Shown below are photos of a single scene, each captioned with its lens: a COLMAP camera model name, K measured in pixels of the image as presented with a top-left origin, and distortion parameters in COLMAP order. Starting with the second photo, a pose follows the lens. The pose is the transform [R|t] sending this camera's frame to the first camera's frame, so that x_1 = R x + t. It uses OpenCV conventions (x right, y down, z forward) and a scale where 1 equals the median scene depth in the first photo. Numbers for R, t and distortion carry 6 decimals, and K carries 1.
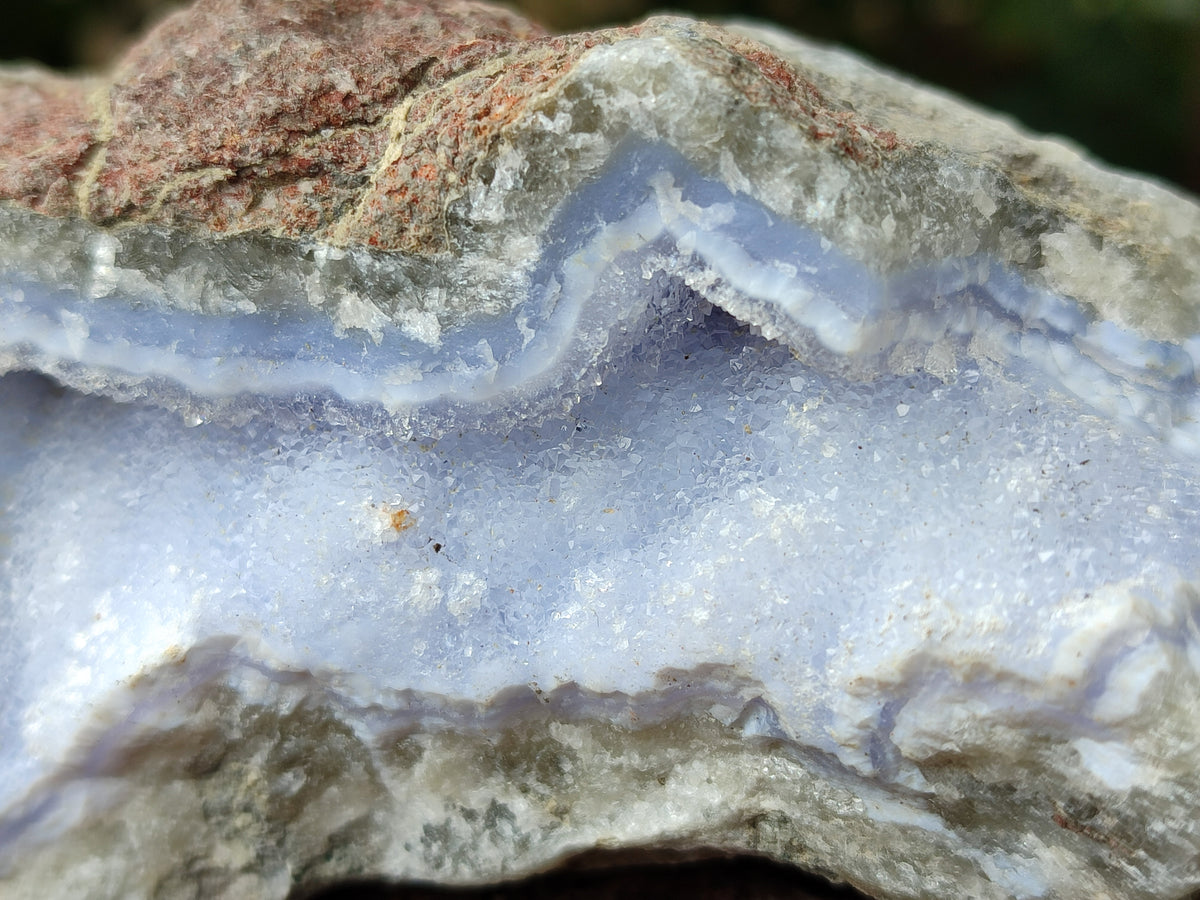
lens RADIAL K [[2022.8, 0, 601.3], [0, 2022.8, 446.4], [0, 0, 1]] dist [0.012816, 0.000000]
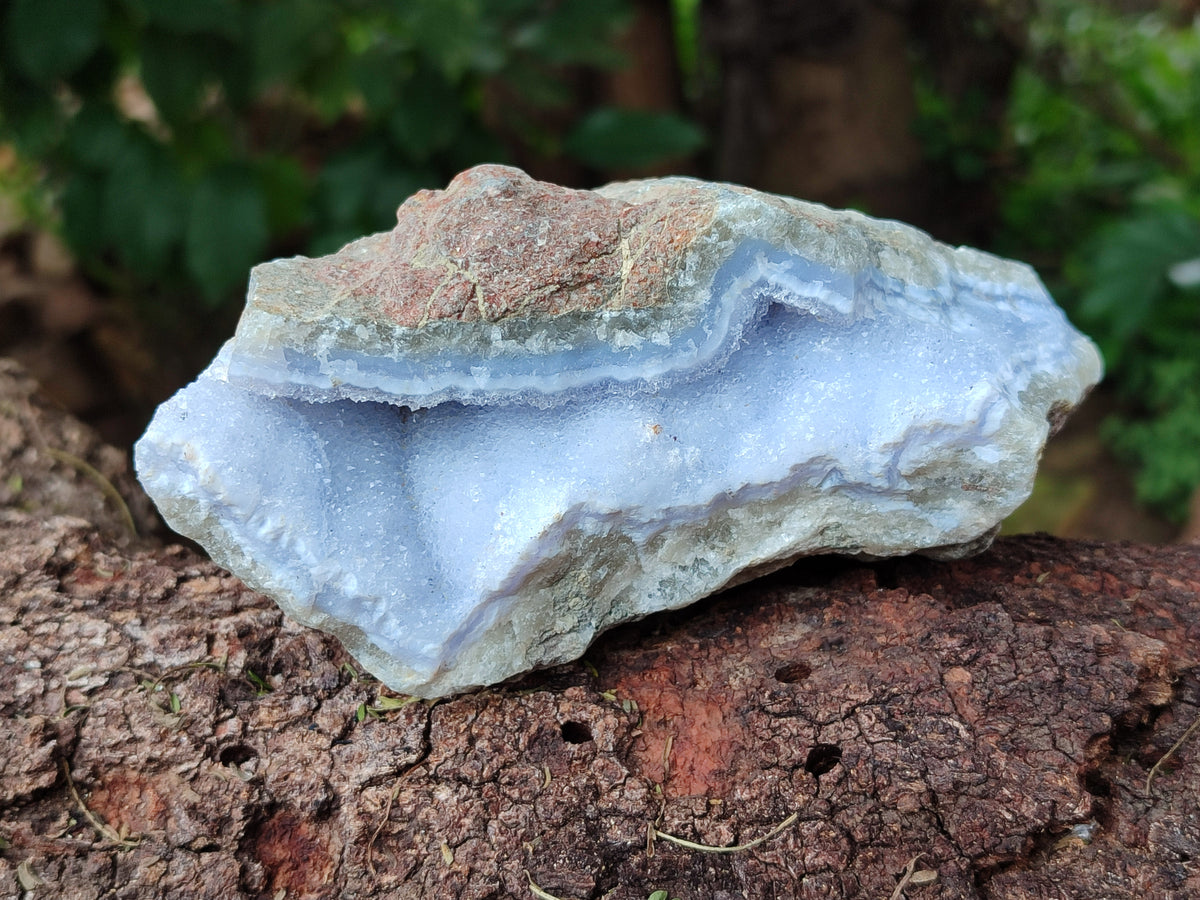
lens RADIAL K [[2022.8, 0, 601.5], [0, 2022.8, 451.4], [0, 0, 1]] dist [0.012816, 0.000000]
pose [[0.910037, -0.201115, 0.362471, -0.958193], [0.210367, 0.977519, 0.014213, 0.016219], [-0.357181, 0.063318, 0.931887, -1.018902]]
